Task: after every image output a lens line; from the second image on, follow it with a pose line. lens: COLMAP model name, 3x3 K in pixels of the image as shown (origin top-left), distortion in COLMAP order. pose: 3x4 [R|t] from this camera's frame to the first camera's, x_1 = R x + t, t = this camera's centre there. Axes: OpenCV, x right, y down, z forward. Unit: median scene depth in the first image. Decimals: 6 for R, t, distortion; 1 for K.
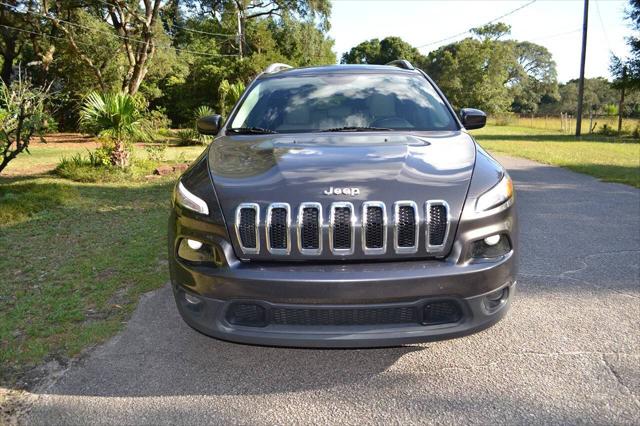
lens RADIAL K [[521.8, 0, 320.0], [0, 521.8, 213.0], [0, 0, 1]] dist [-0.072937, 0.008860]
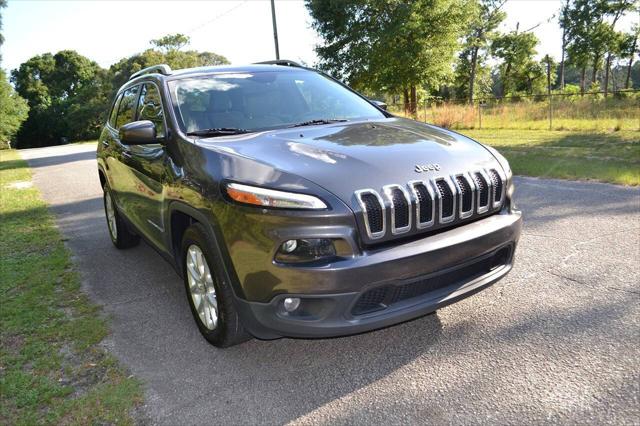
lens RADIAL K [[521.8, 0, 320.0], [0, 521.8, 213.0], [0, 0, 1]] dist [-0.072937, 0.008860]
pose [[0.840094, -0.160856, 0.518042, -0.035873], [0.171275, 0.984824, 0.028045, -0.001410], [-0.514691, 0.065167, 0.854895, 0.007745]]
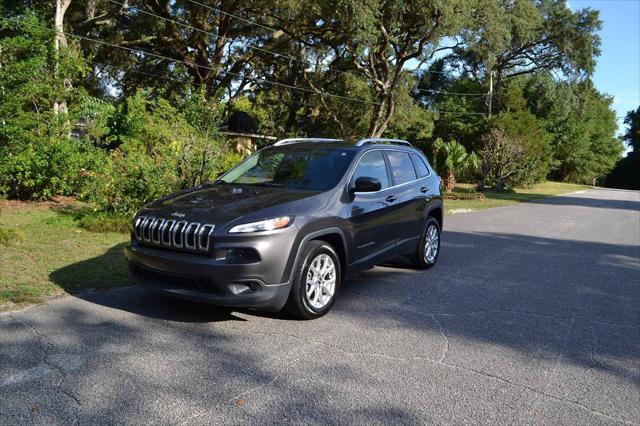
lens RADIAL K [[521.8, 0, 320.0], [0, 521.8, 213.0], [0, 0, 1]] dist [-0.072937, 0.008860]
pose [[0.864944, 0.103403, -0.491101, 0.081351], [-0.150733, 0.986890, -0.057683, -0.000953], [0.478698, 0.123918, 0.869191, -0.024126]]
